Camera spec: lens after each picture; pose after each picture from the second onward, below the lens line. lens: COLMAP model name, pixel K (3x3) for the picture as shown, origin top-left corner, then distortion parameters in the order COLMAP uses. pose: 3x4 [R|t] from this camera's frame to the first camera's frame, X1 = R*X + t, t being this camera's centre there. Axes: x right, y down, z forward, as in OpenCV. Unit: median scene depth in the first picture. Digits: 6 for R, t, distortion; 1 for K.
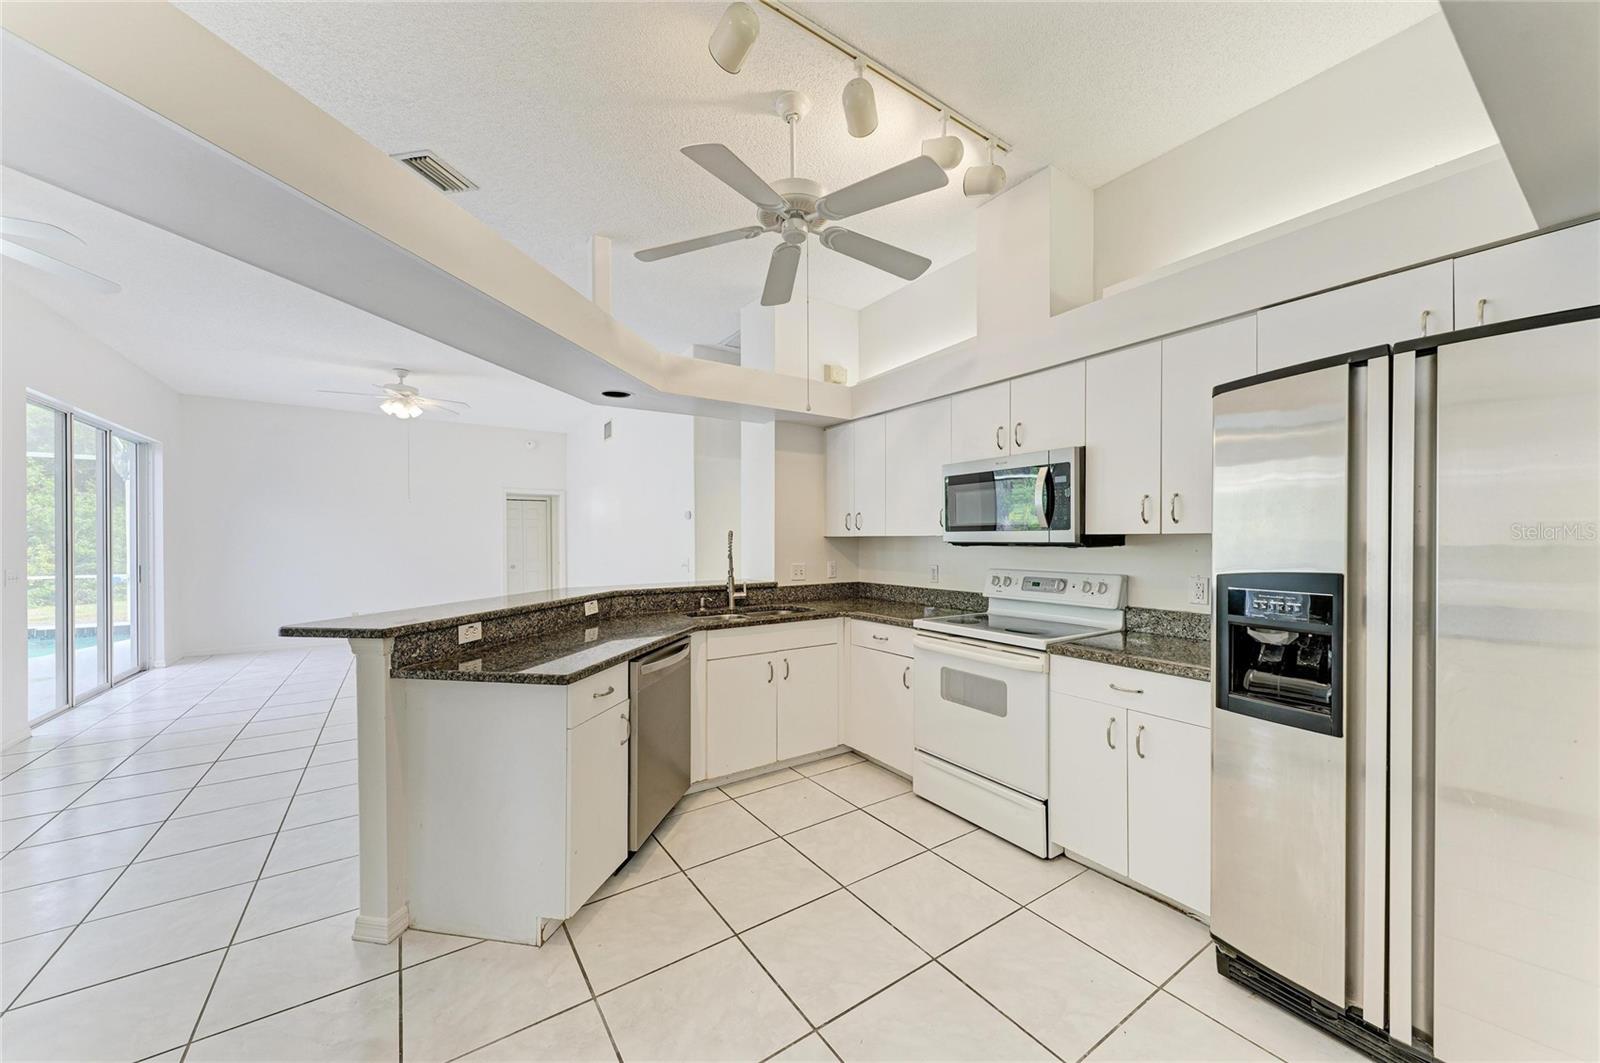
lens RADIAL K [[593.9, 0, 805.0], [0, 593.9, 541.9], [0, 0, 1]] dist [0.007197, -0.000041]
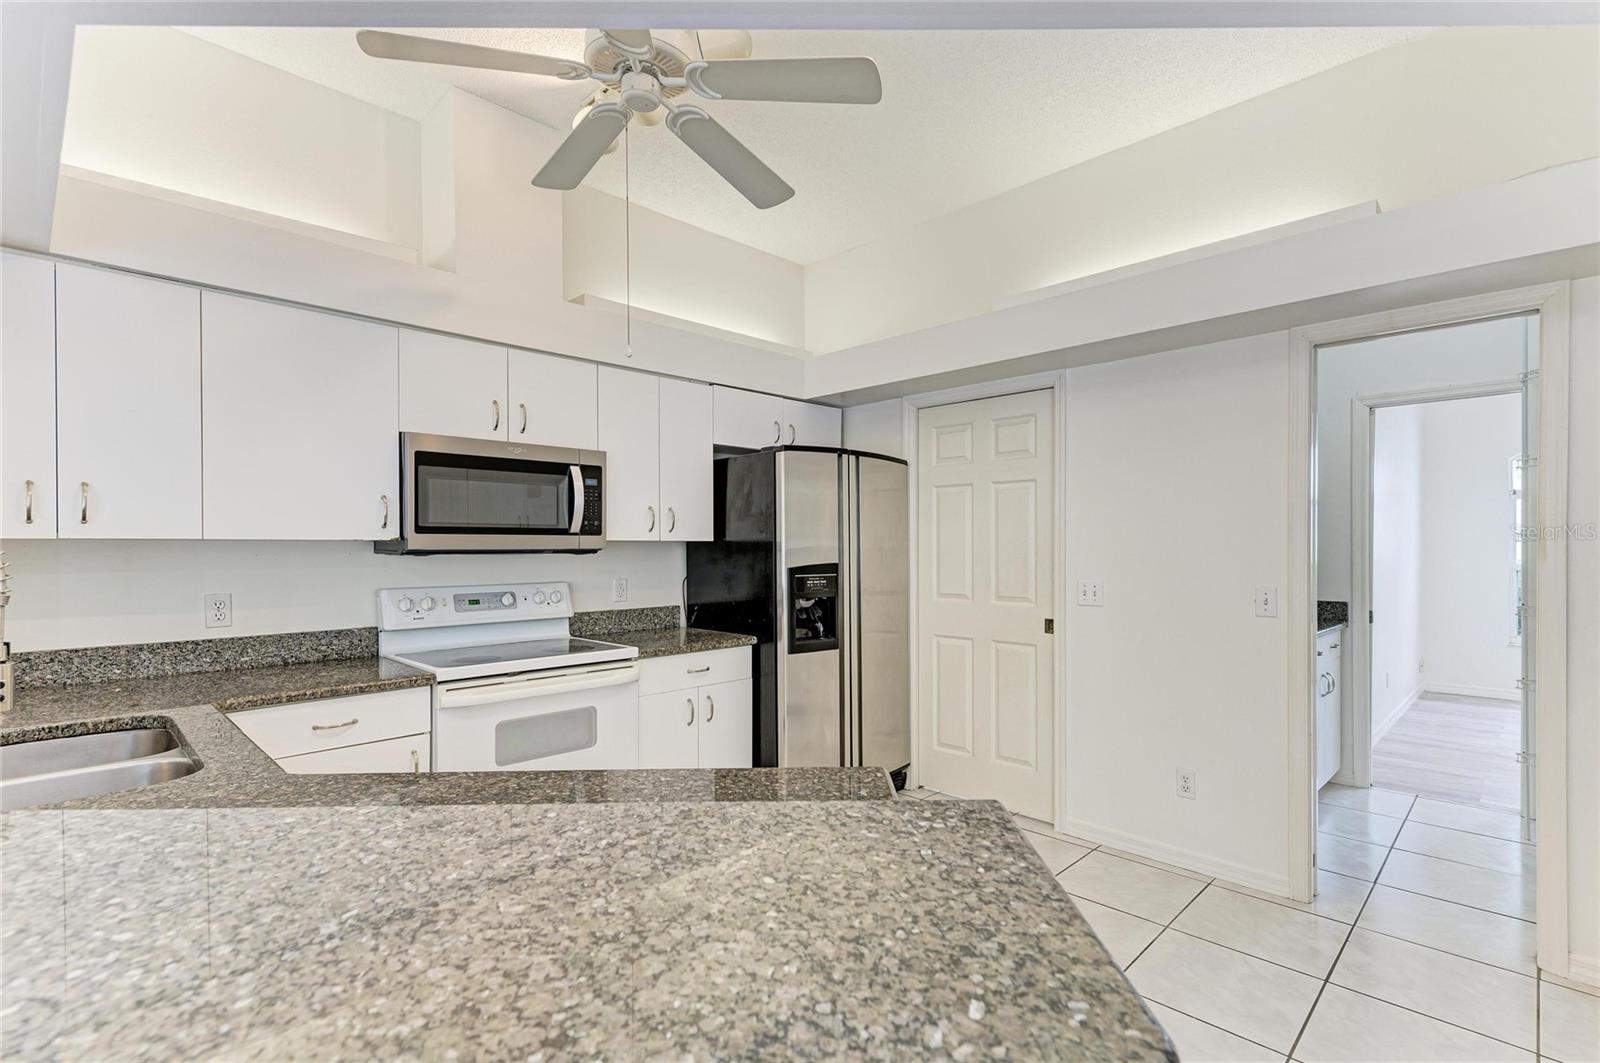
lens RADIAL K [[741.3, 0, 824.6], [0, 741.3, 550.1], [0, 0, 1]] dist [0.012394, -0.000103]
pose [[-0.207942, -0.004774, 0.978130, -0.772820], [0.008101, 0.999945, 0.006603, -0.001622], [-0.978108, 0.009297, -0.207892, 0.840791]]
